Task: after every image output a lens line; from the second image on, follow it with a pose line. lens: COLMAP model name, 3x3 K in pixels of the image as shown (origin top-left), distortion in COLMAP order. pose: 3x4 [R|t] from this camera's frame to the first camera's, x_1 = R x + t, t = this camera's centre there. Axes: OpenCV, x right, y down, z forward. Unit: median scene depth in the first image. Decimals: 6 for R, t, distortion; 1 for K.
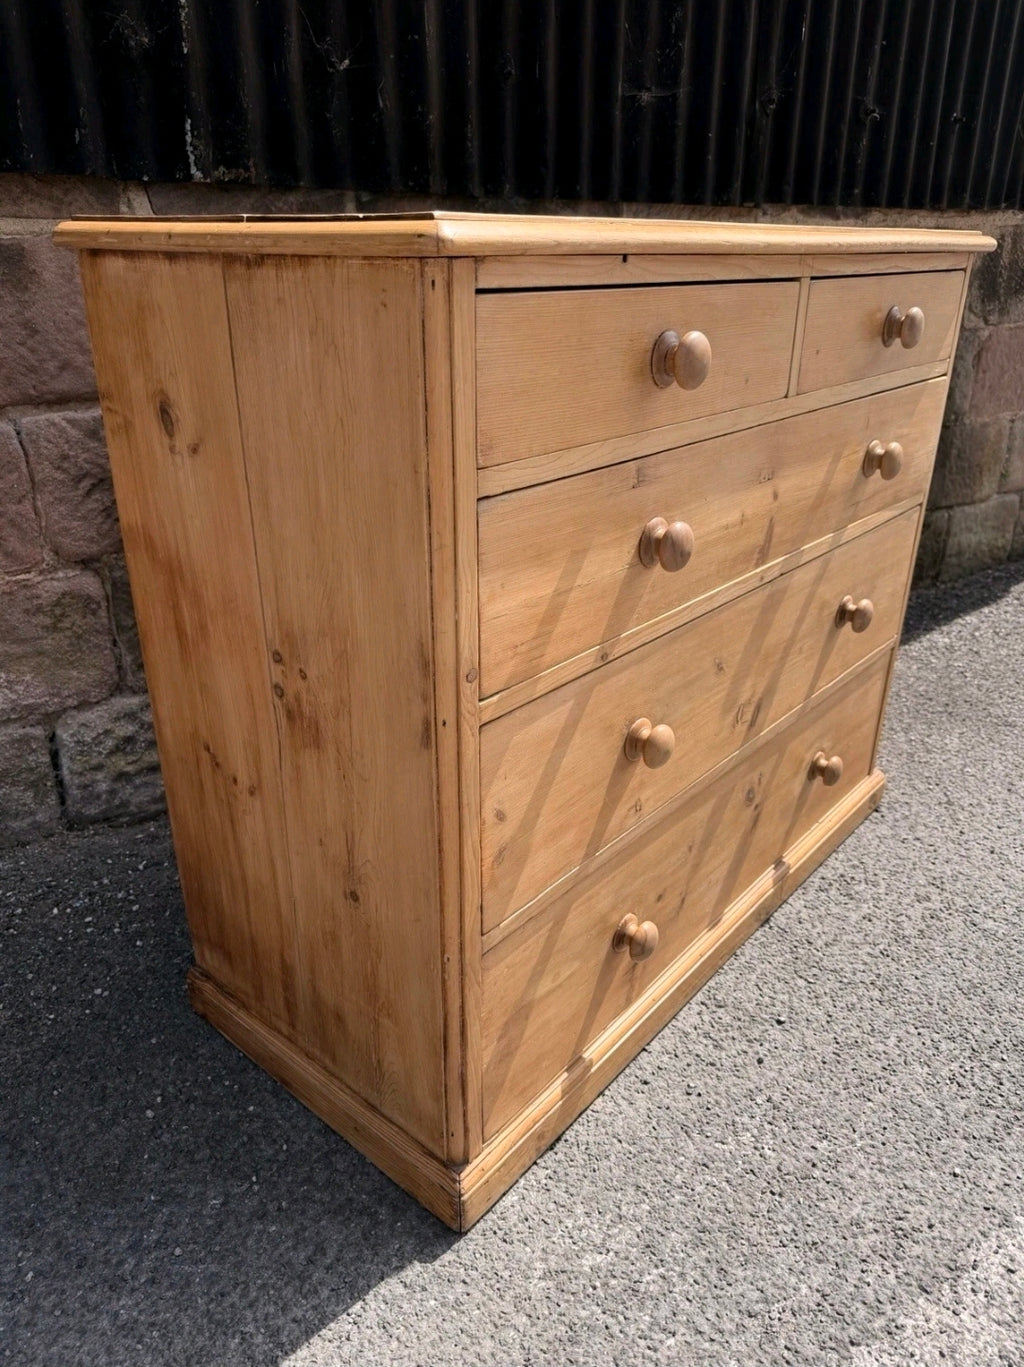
lens RADIAL K [[980.5, 0, 517.6], [0, 980.5, 687.0], [0, 0, 1]] dist [0.000462, -0.012222]
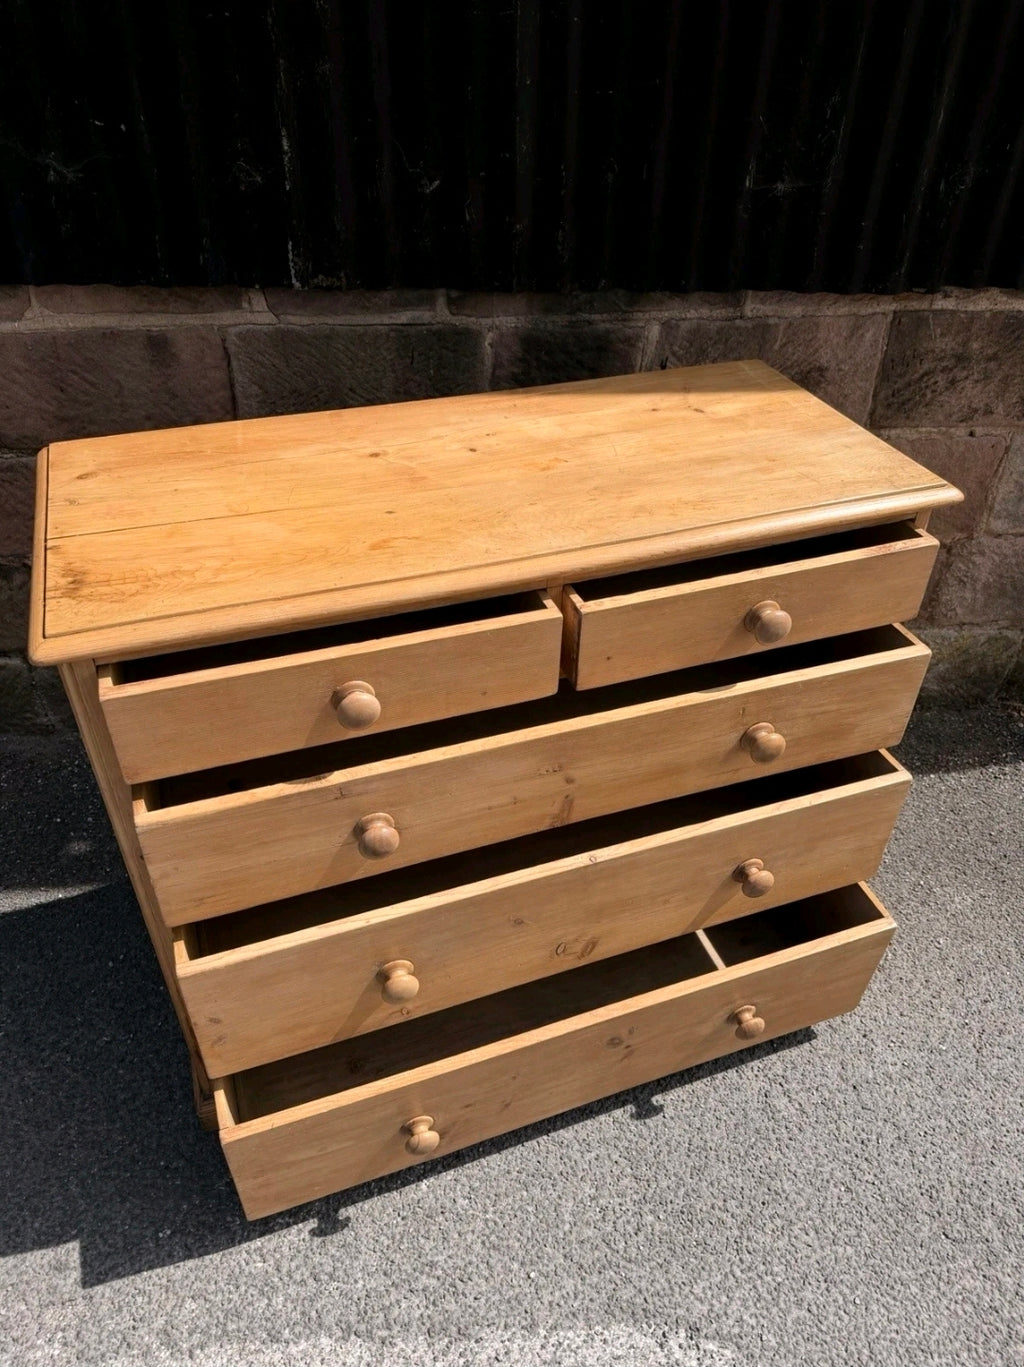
lens RADIAL K [[978.3, 0, 512.0], [0, 978.3, 687.6], [0, 0, 1]] dist [-0.001621, -0.007744]
pose [[0.866867, 0.309908, -0.390510, 0.625401], [-0.215920, 0.939419, 0.266216, -0.511116], [0.449355, -0.146455, 0.881267, -0.024001]]
